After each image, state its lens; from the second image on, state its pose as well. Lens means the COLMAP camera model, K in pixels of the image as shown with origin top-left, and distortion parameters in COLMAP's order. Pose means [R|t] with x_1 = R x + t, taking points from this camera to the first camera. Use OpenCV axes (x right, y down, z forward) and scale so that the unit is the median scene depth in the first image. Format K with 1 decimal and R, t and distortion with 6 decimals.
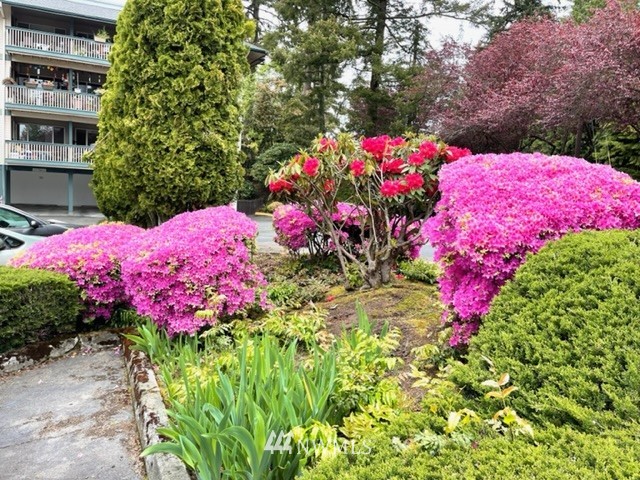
lens RADIAL K [[467.4, 0, 320.0], [0, 467.4, 240.0], [0, 0, 1]] dist [0.087644, -0.105785]
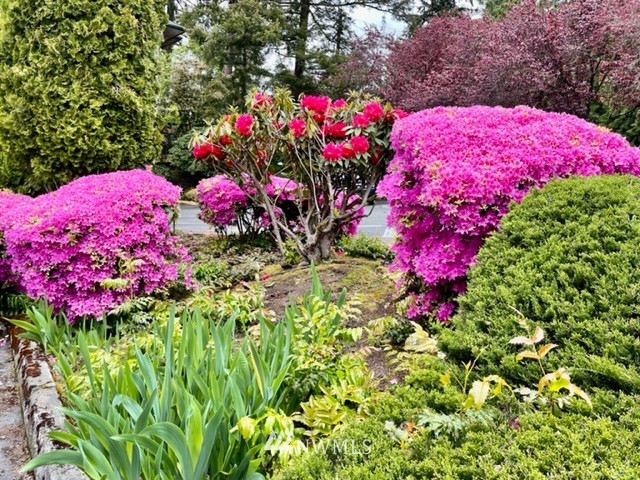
lens RADIAL K [[467.4, 0, 320.0], [0, 467.4, 240.0], [0, 0, 1]] dist [0.087644, -0.105785]
pose [[0.986084, -0.000103, 0.166248, -0.028398], [-0.002445, 0.999883, 0.015124, 0.049751], [-0.166230, -0.015320, 0.985968, 0.119210]]
